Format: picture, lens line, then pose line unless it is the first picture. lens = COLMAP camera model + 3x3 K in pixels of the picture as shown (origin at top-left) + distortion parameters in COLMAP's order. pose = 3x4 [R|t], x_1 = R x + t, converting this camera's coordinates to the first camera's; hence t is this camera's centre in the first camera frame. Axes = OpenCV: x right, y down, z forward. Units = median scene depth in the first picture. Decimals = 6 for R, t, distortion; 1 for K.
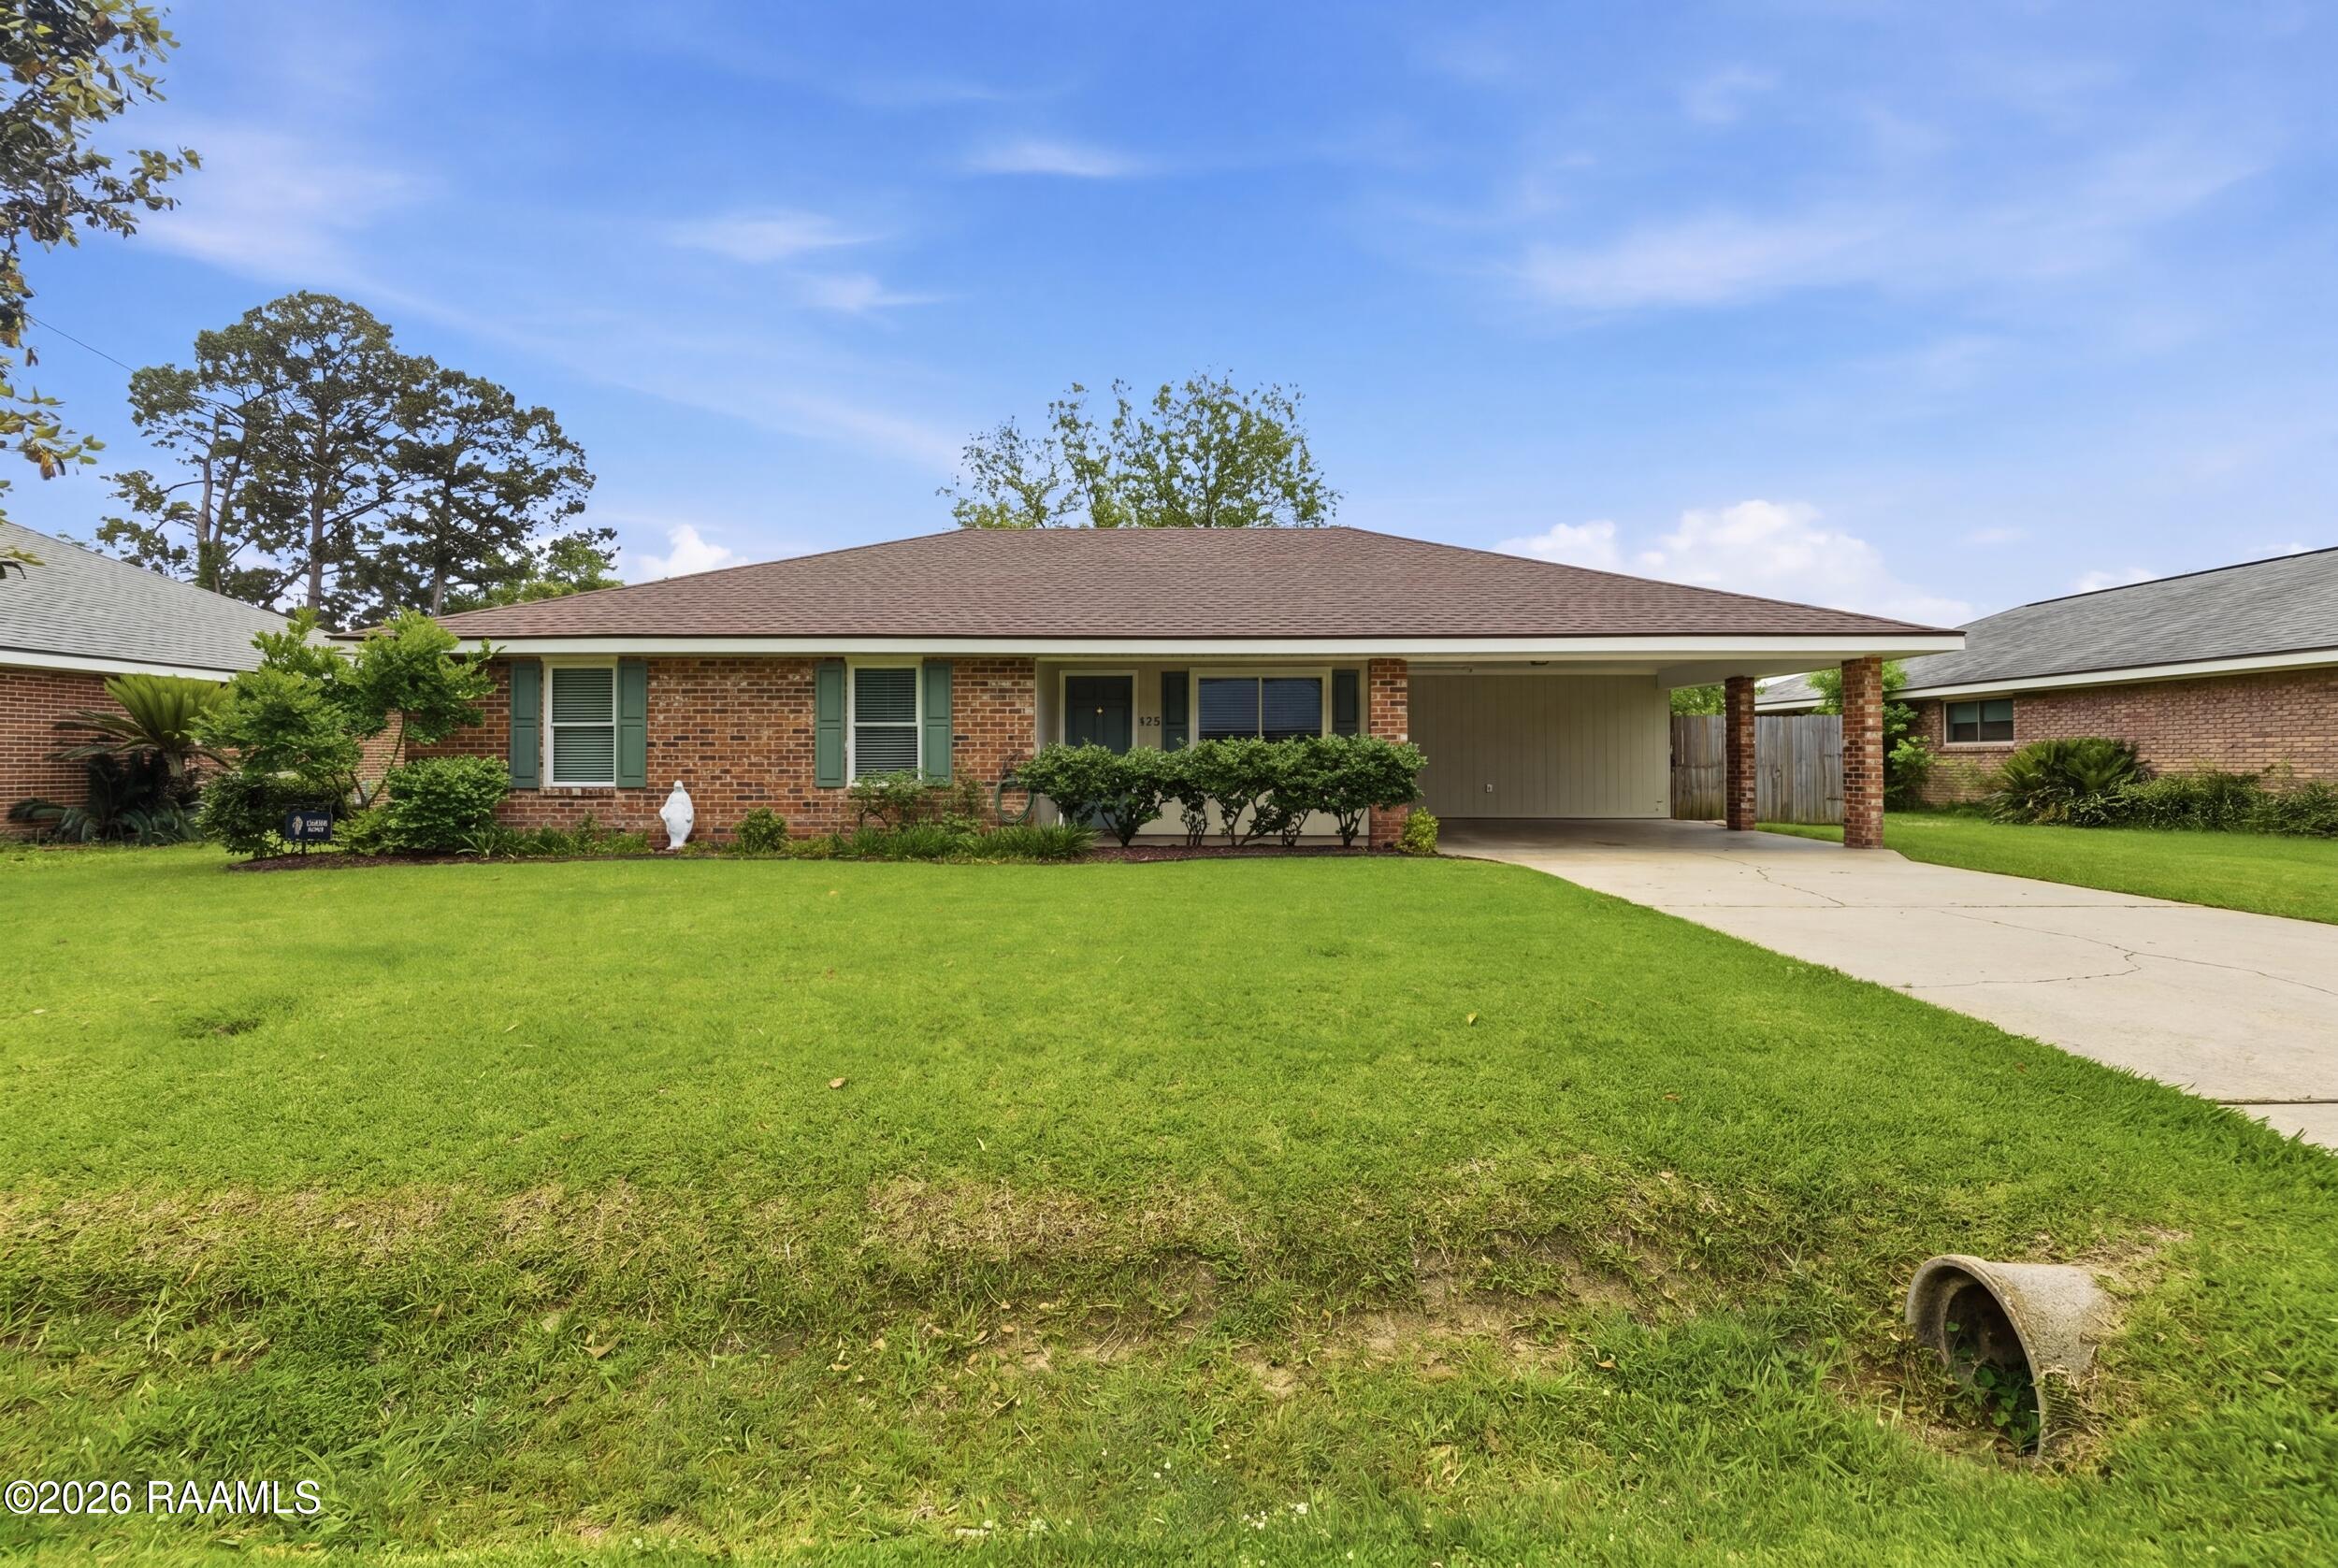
lens RADIAL K [[1068.0, 0, 1185.5], [0, 1068.0, 779.9], [0, 0, 1]] dist [0.002676, -0.000226]
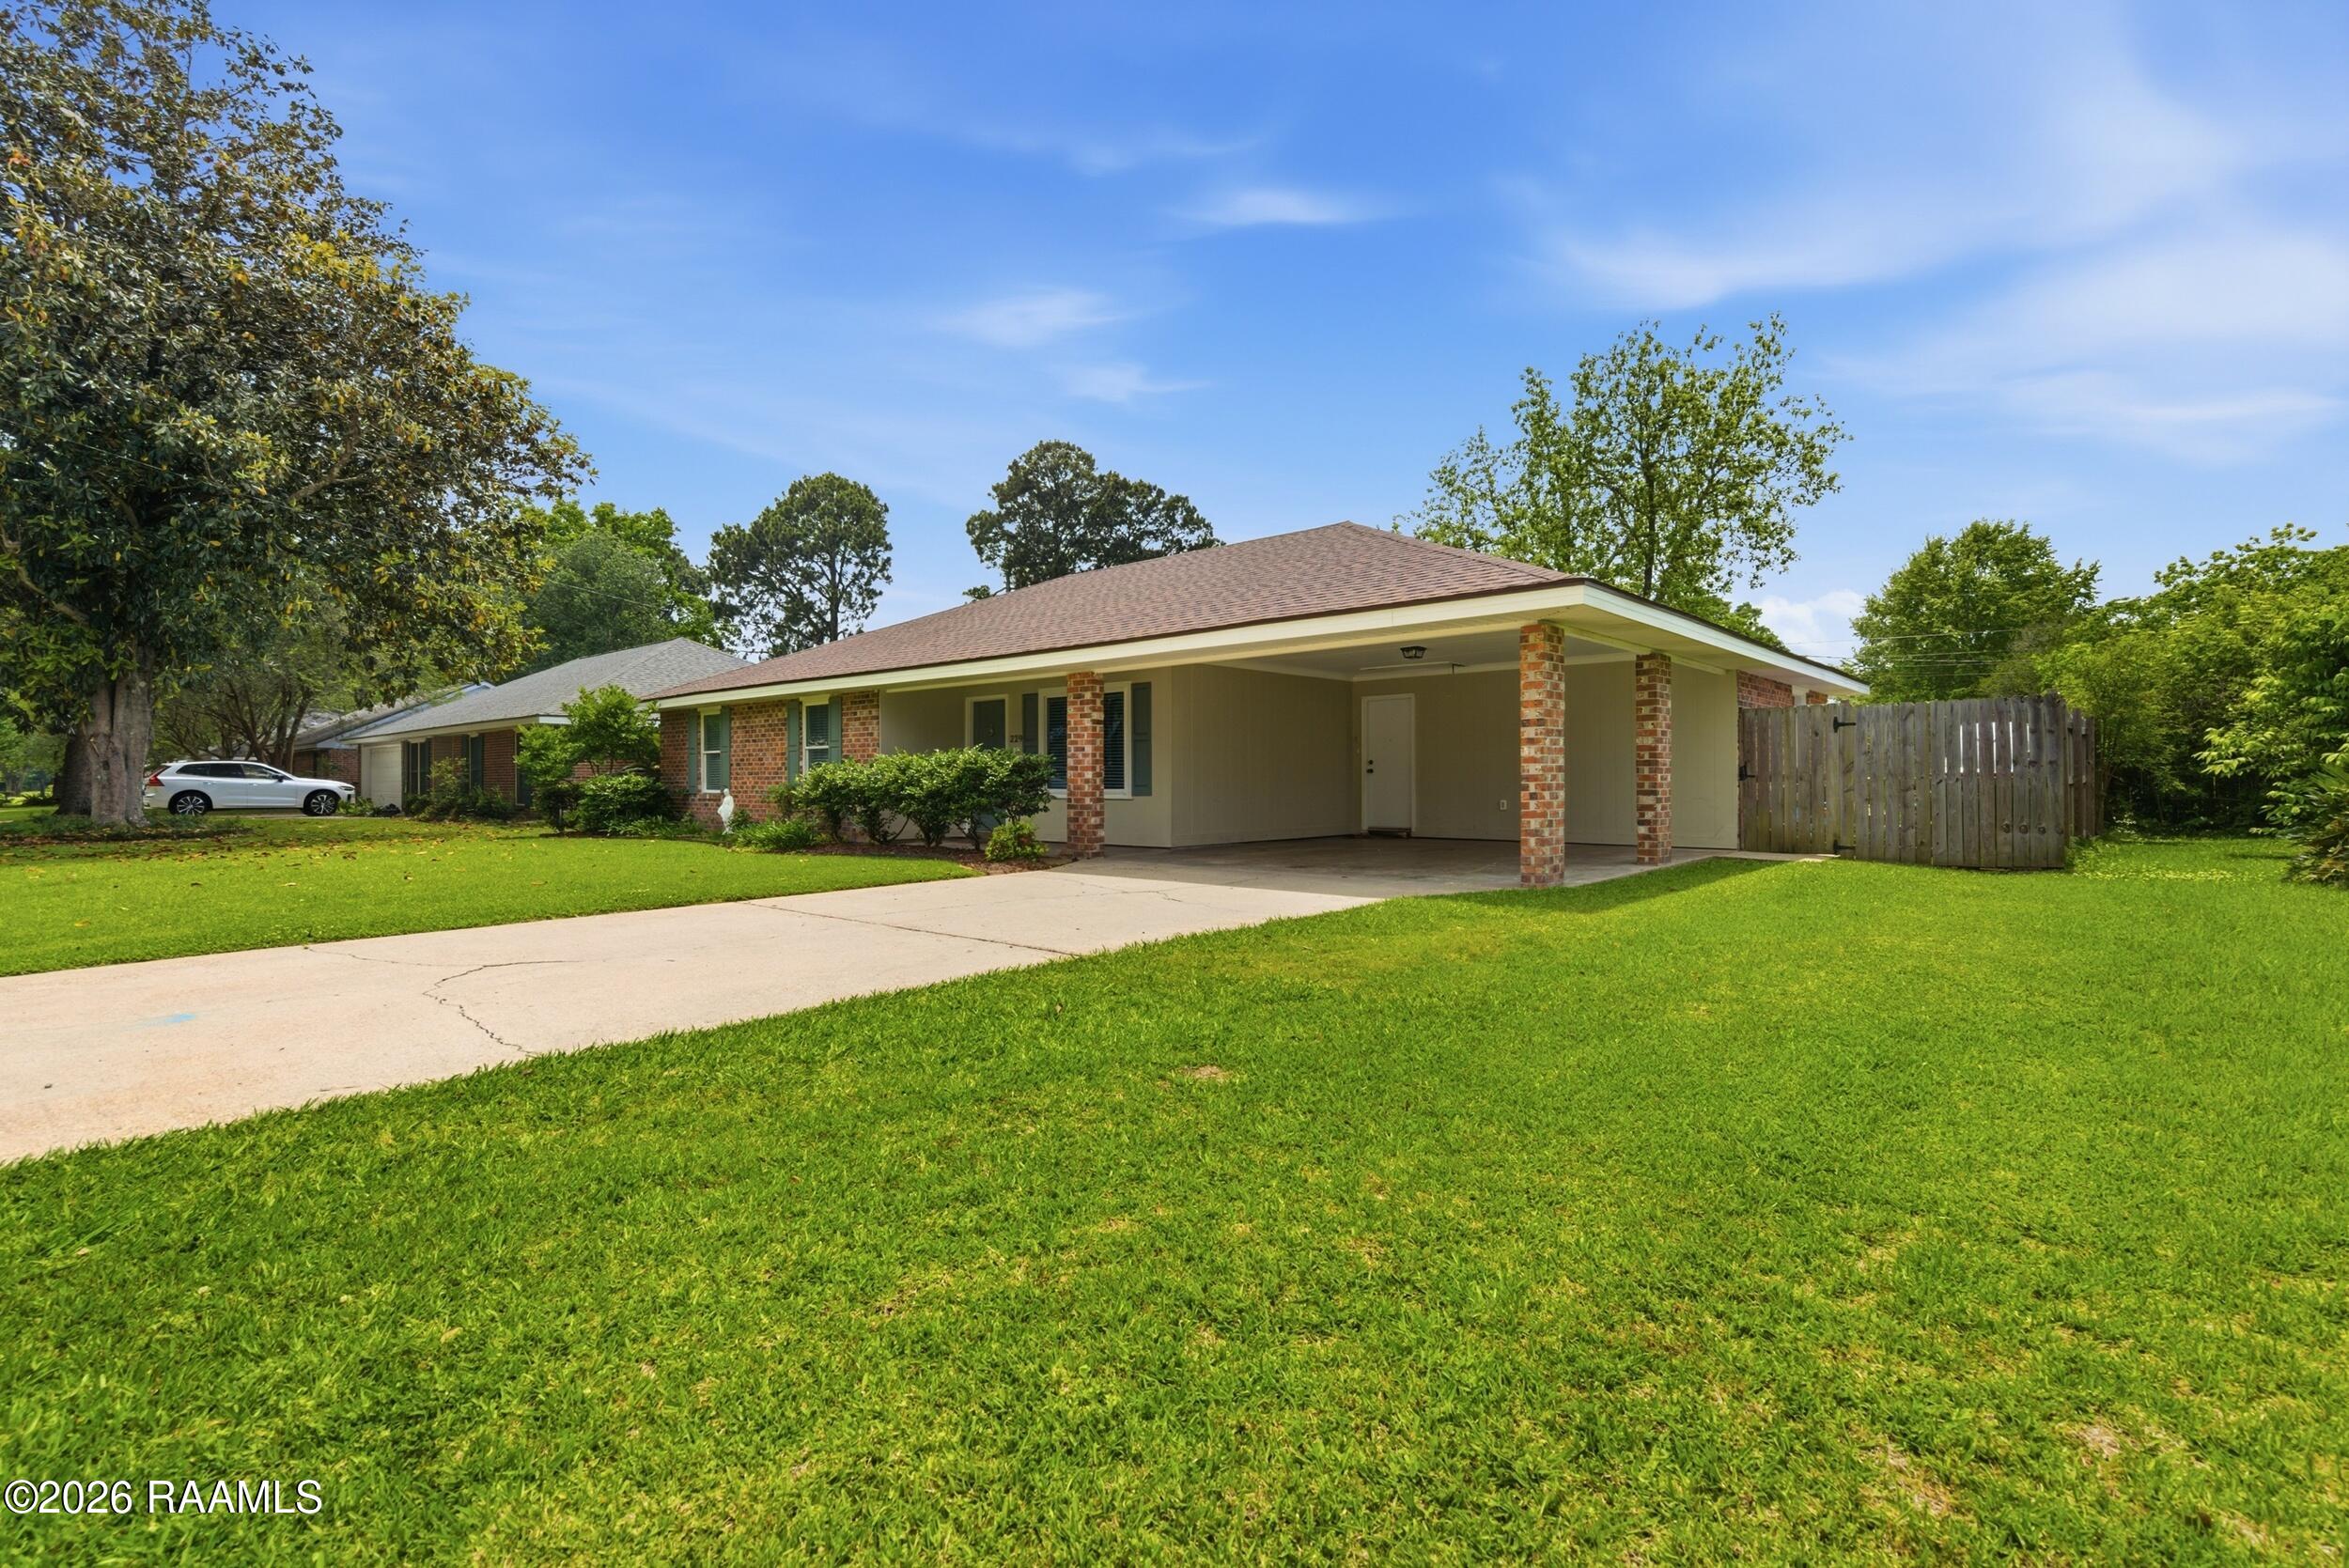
lens RADIAL K [[1073.0, 0, 1191.1], [0, 1073.0, 779.9], [0, 0, 1]] dist [0.002676, -0.000226]
pose [[0.751942, -0.001008, -0.659229, 0.944339], [-0.010439, 0.999855, -0.013437, 0.001425], [0.659147, 0.016985, 0.751823, 0.302343]]
